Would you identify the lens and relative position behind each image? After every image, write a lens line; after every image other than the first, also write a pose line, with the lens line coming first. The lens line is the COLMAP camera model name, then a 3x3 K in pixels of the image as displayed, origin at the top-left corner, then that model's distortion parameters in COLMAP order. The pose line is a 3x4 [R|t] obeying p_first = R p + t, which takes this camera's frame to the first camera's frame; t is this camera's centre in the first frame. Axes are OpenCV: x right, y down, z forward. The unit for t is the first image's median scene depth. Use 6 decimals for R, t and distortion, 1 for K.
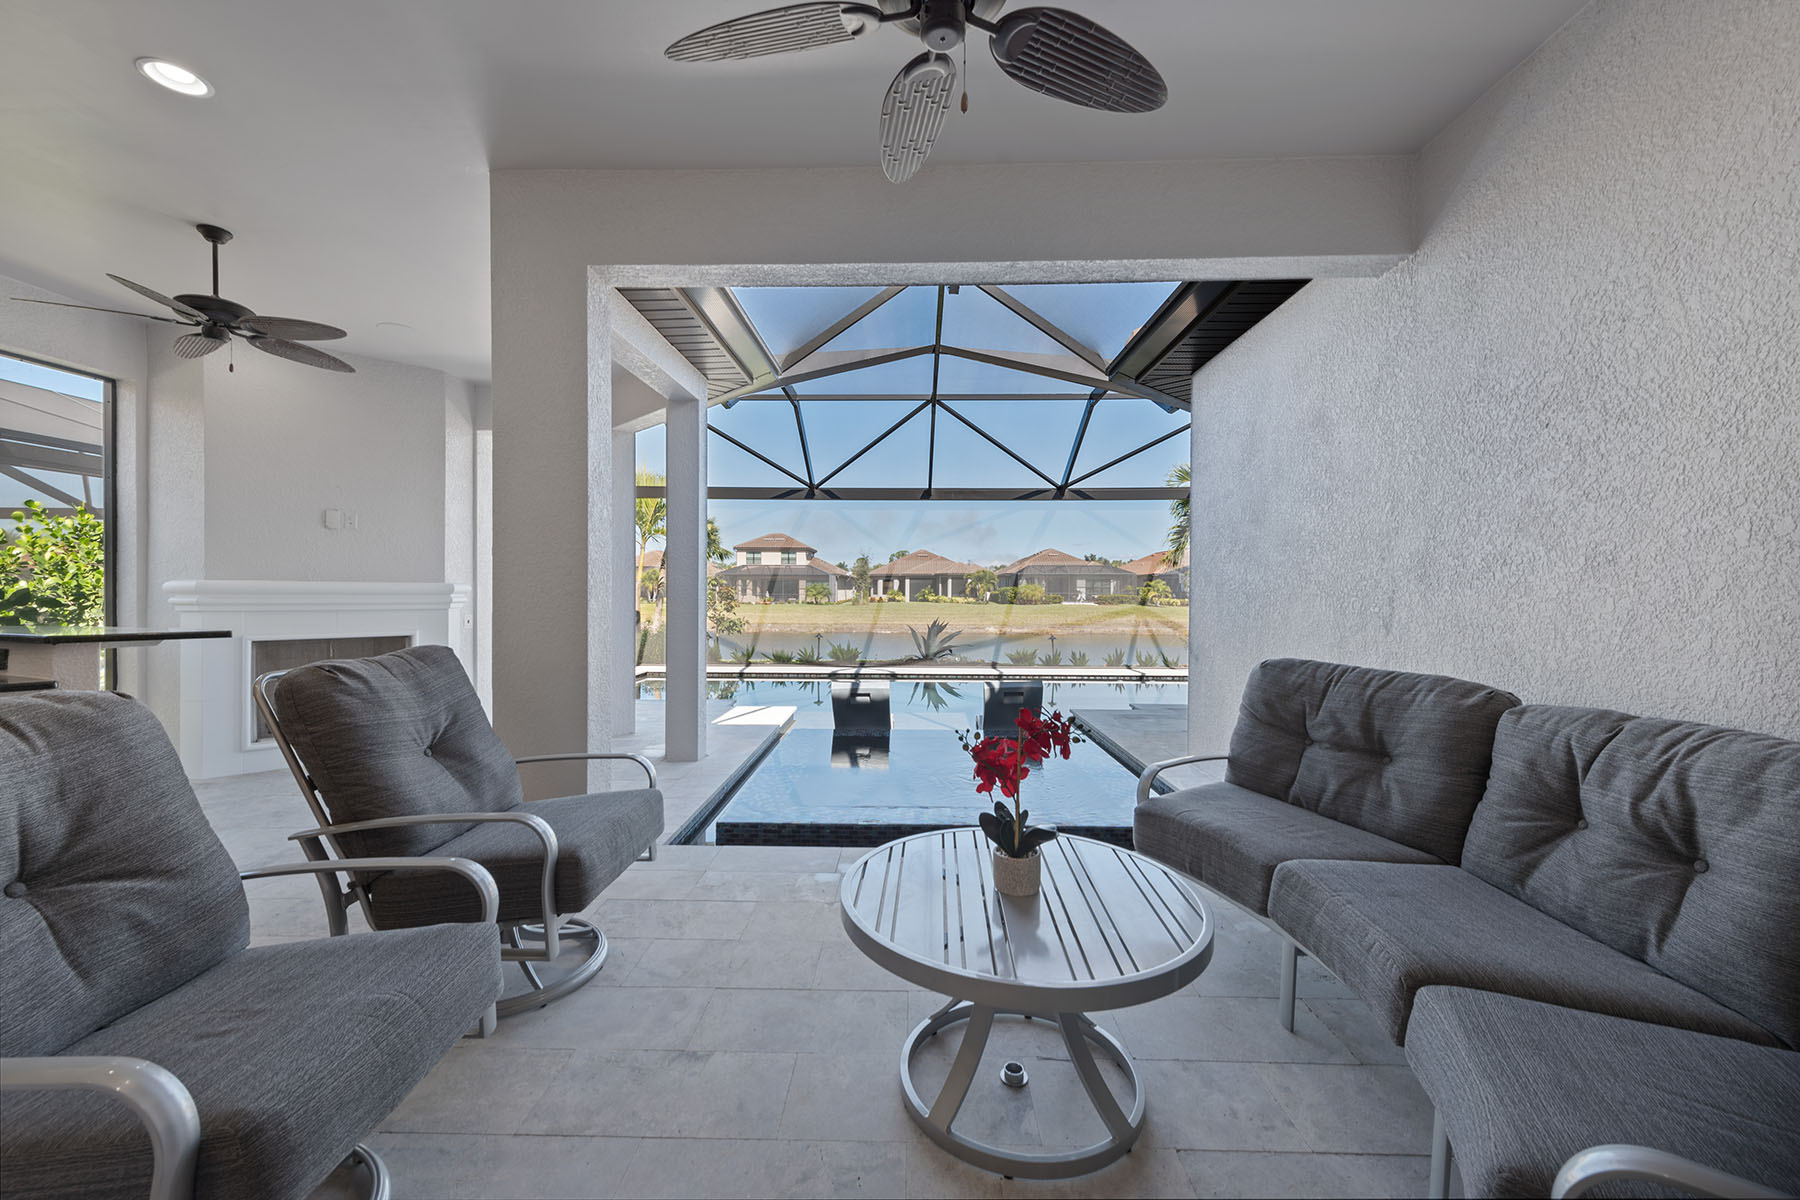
lens RADIAL K [[707.6, 0, 900.0], [0, 707.6, 600.0], [0, 0, 1]] dist [0.003062, -0.000311]
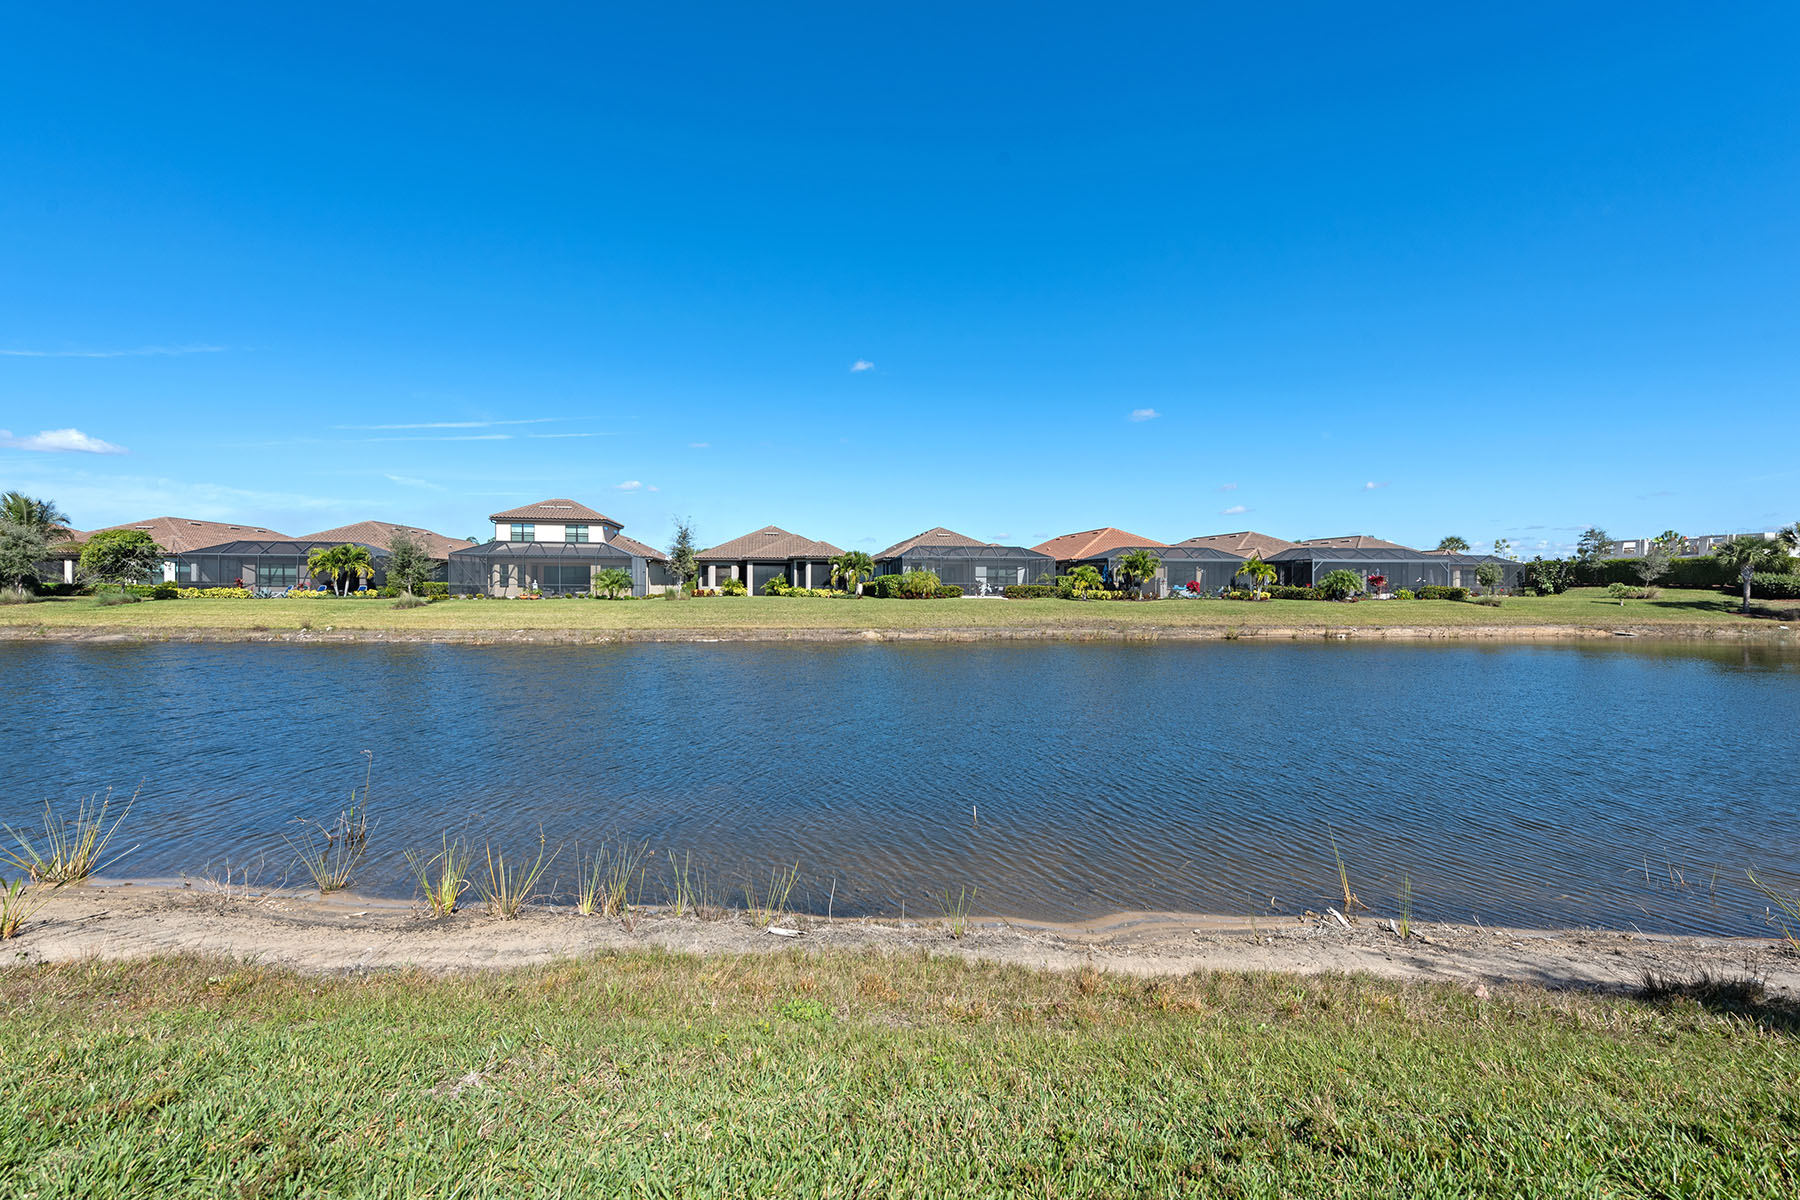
lens RADIAL K [[750.0, 0, 902.9], [0, 750.0, 594.4], [0, 0, 1]] dist [0.001057, -0.000082]
pose [[0.981004, -0.001874, 0.193976, 0.104136], [0.002647, 0.999990, -0.003726, 0.028934], [-0.193967, 0.004169, 0.980999, 1.491962]]
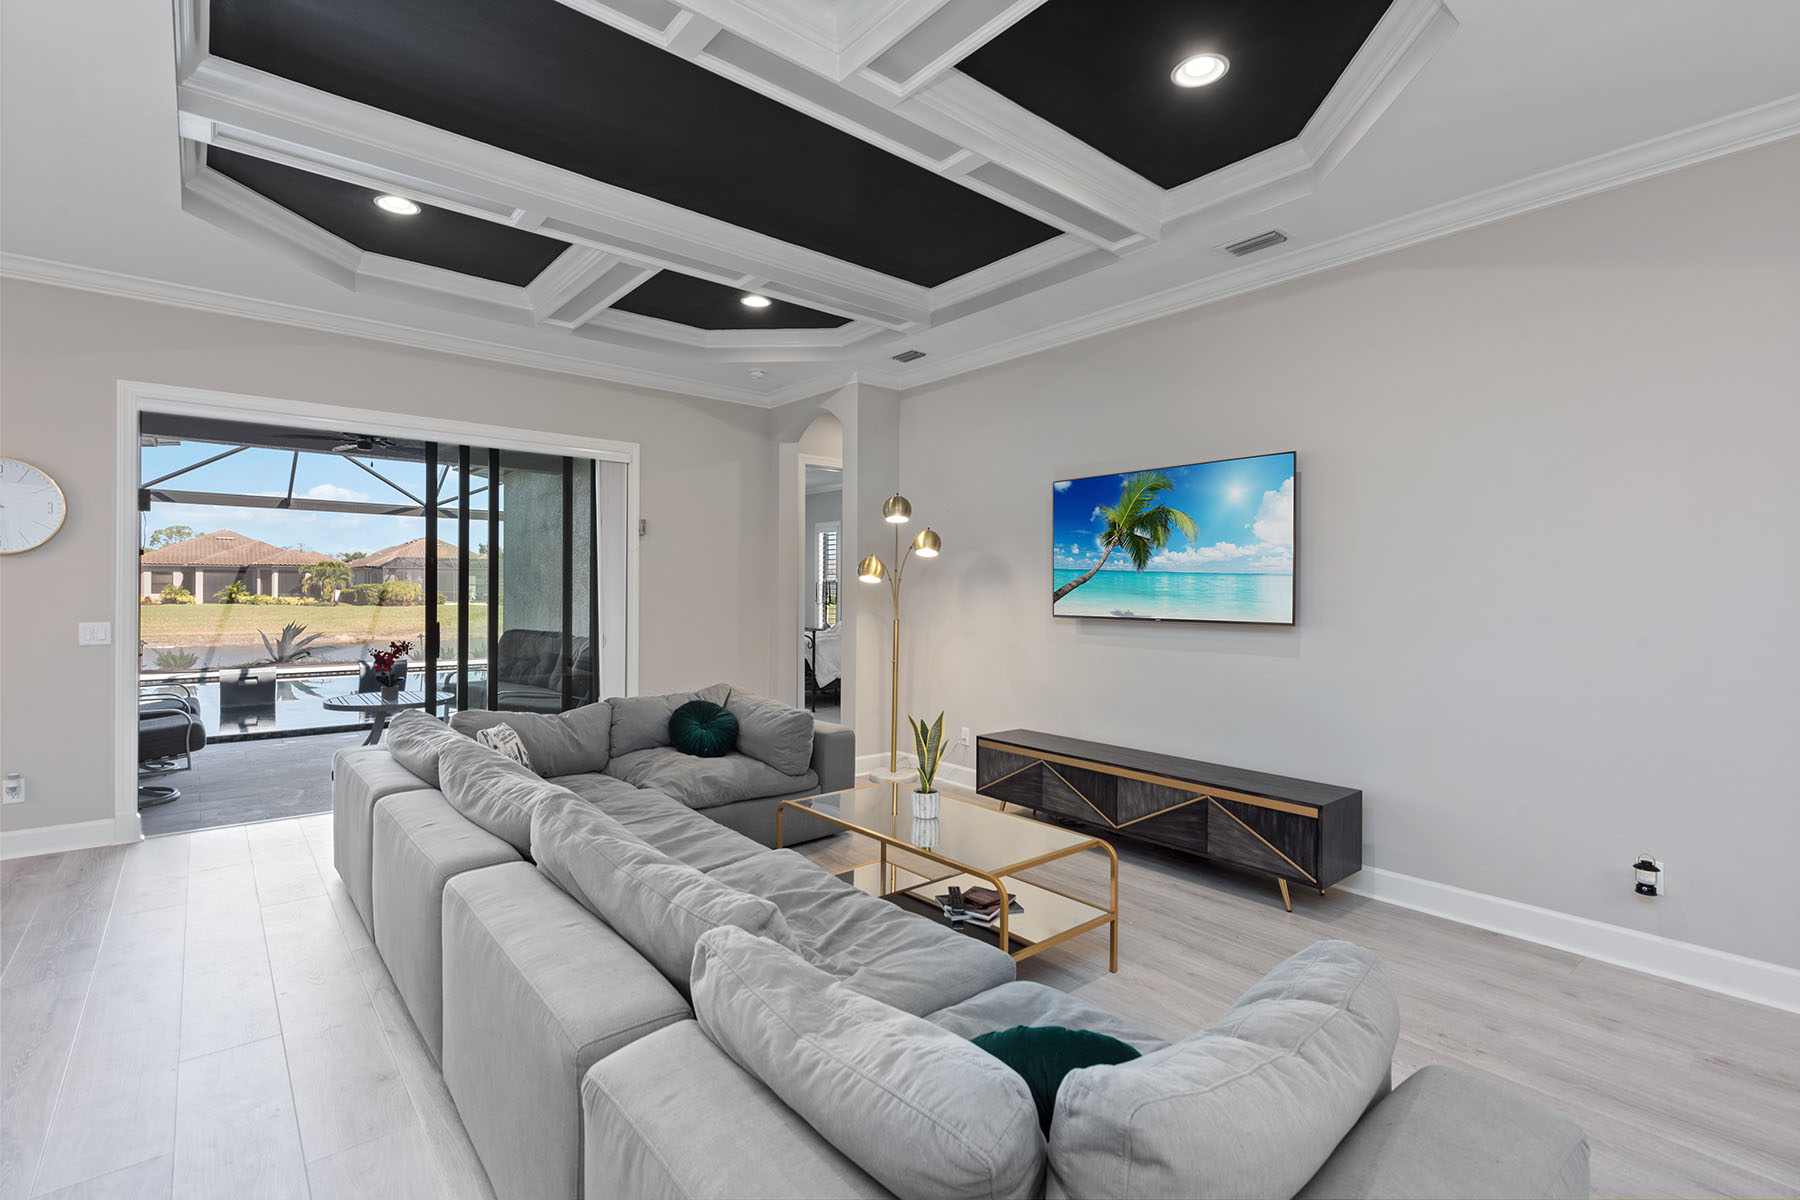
lens RADIAL K [[816.1, 0, 891.6], [0, 816.1, 590.2], [0, 0, 1]] dist [0.010129, -0.000438]
pose [[0.750291, 0.000144, 0.661107, -0.093819], [0.006113, 0.999956, -0.007156, -0.006183], [-0.661079, 0.009411, 0.750257, -0.519356]]
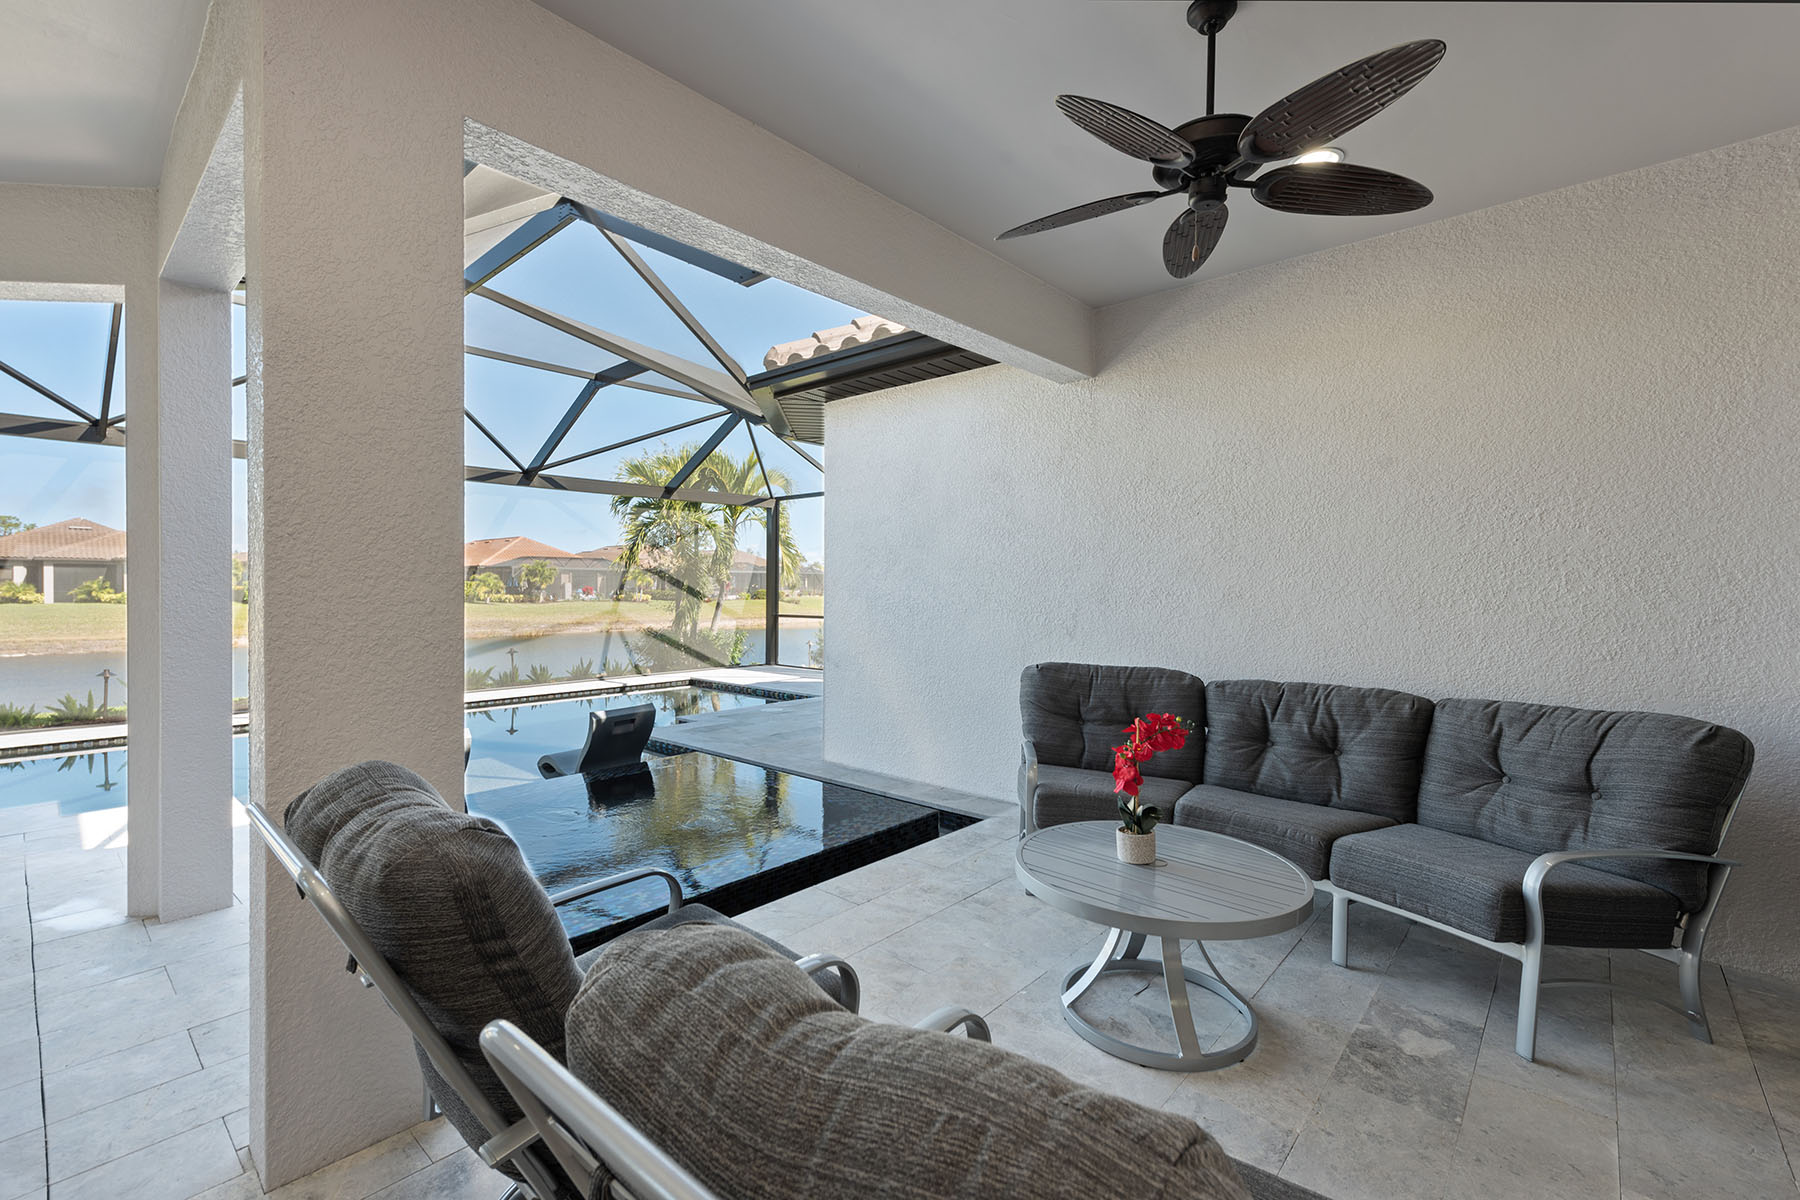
lens RADIAL K [[775.3, 0, 895.4], [0, 775.3, 594.8], [0, 0, 1]] dist [0.004413, -0.000418]
pose [[0.648397, -0.009215, 0.761247, -0.191774], [0.008323, 0.999953, 0.005015, -0.013911], [-0.761257, 0.003084, 0.648443, 0.071242]]
